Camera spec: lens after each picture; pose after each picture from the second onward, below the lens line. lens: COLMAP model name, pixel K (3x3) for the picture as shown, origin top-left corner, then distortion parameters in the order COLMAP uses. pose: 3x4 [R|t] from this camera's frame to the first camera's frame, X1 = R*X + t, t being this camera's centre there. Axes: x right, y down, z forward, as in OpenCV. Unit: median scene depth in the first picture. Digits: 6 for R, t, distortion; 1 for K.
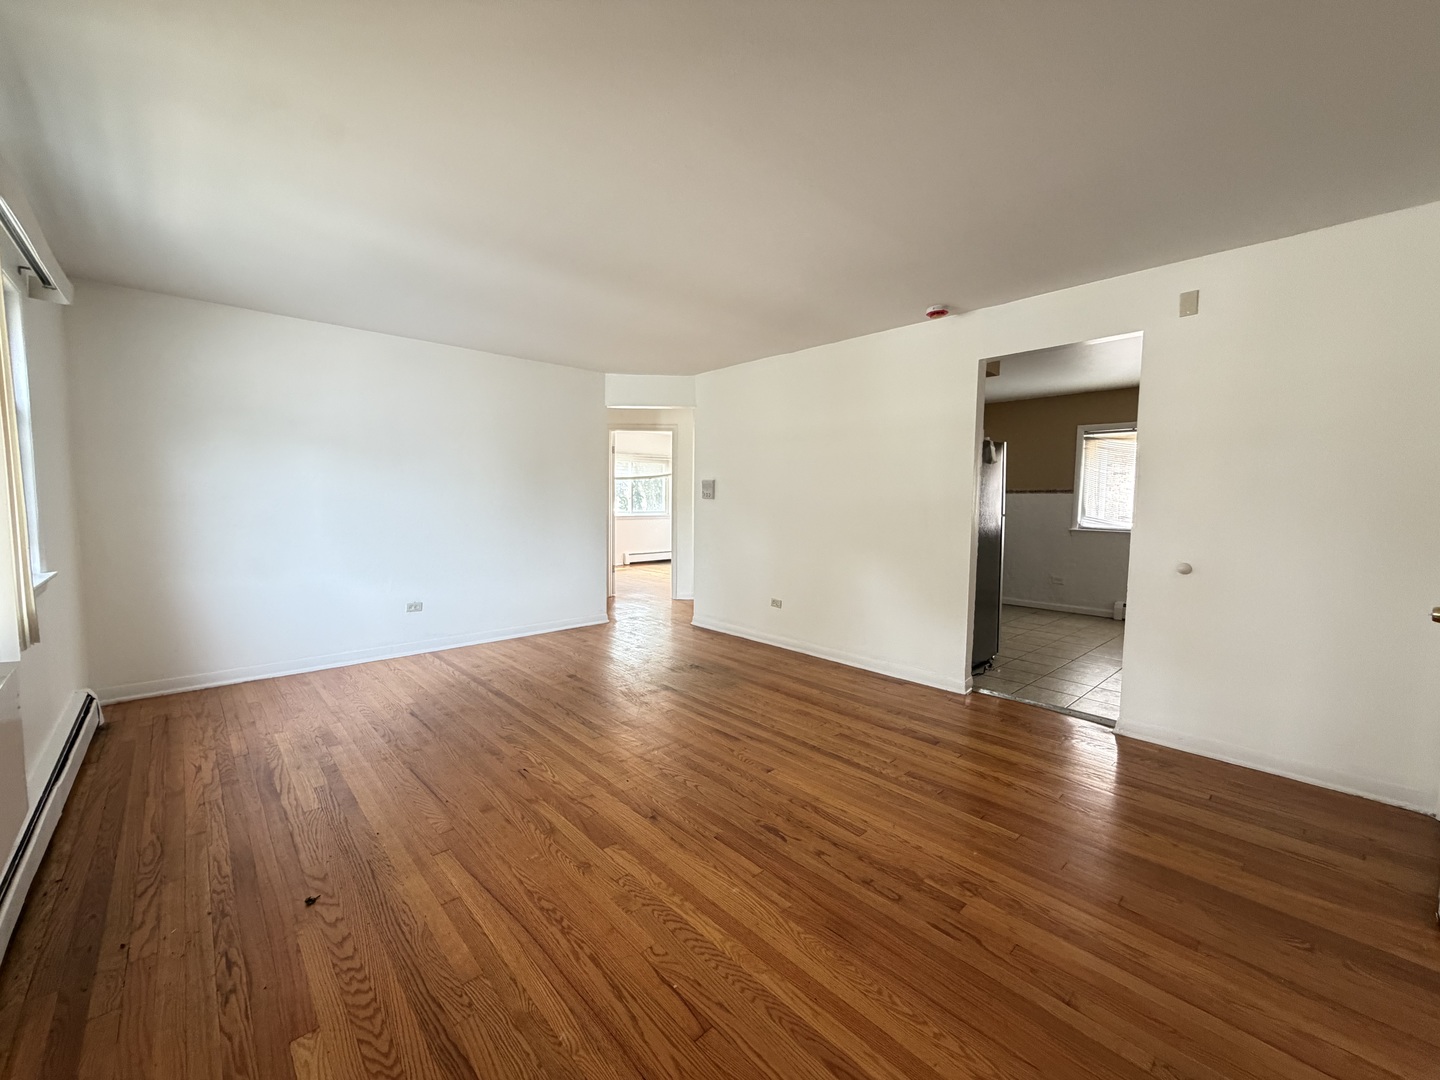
lens RADIAL K [[574.1, 0, 716.7], [0, 574.1, 540.3], [0, 0, 1]] dist [0.001004, 0.000056]
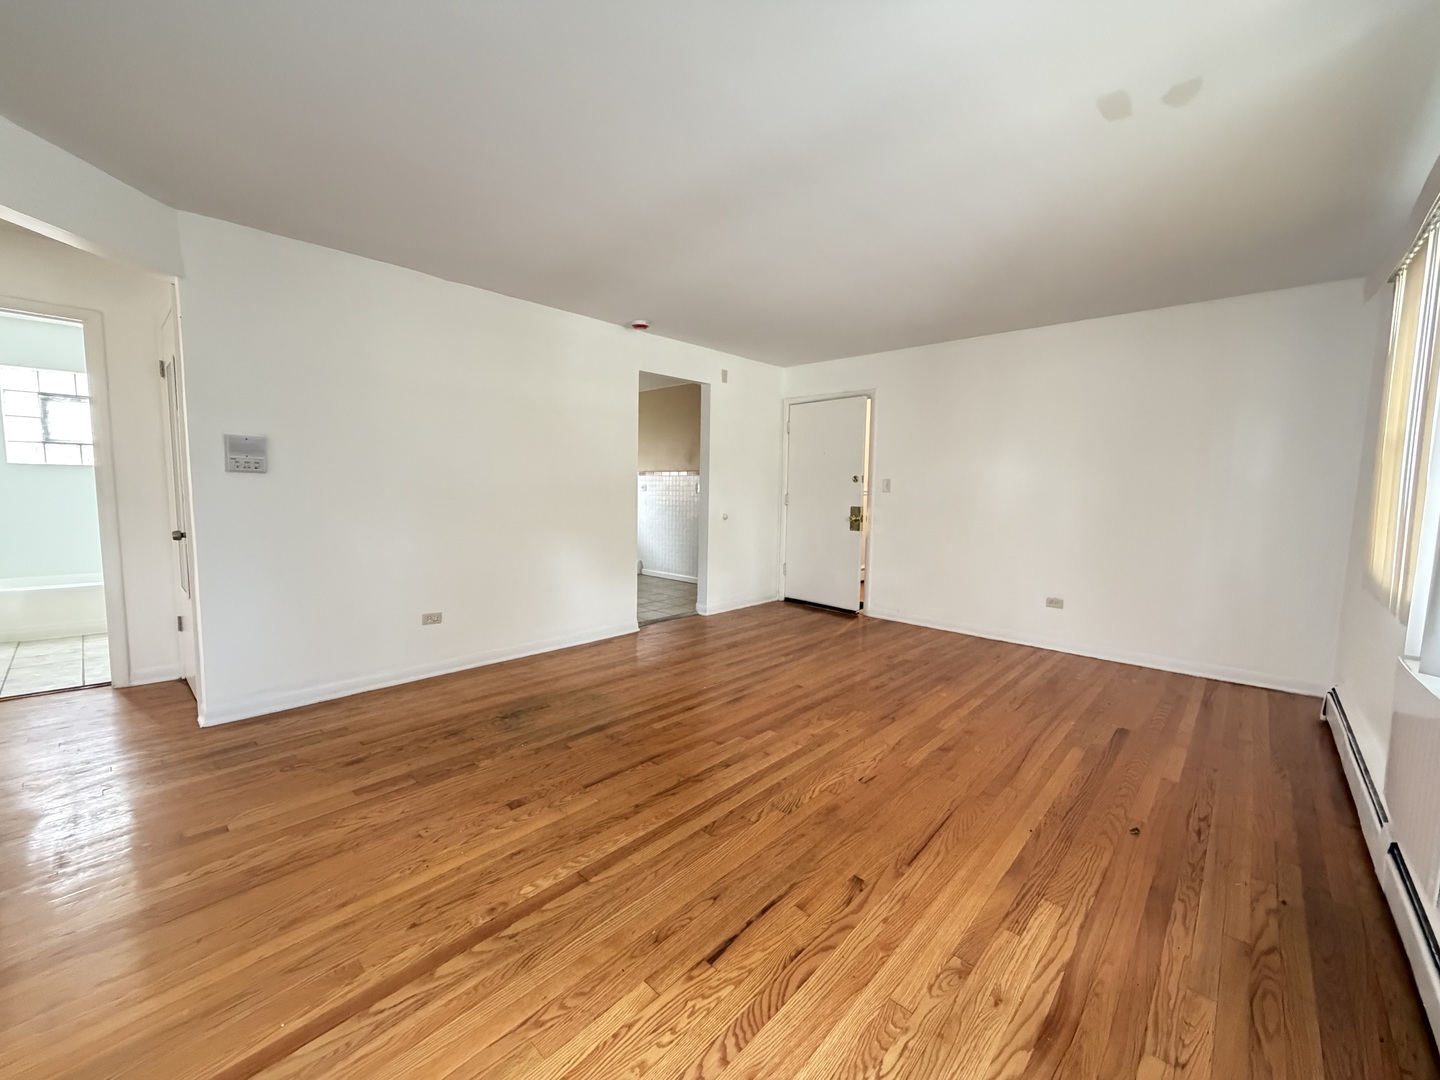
lens RADIAL K [[574.1, 0, 716.7], [0, 574.1, 540.3], [0, 0, 1]] dist [0.001004, 0.000056]
pose [[-0.068729, -0.105364, 0.992056, -1.038932], [0.056570, 0.992396, 0.109319, -0.079864], [-0.996030, 0.063634, -0.062246, 1.106077]]
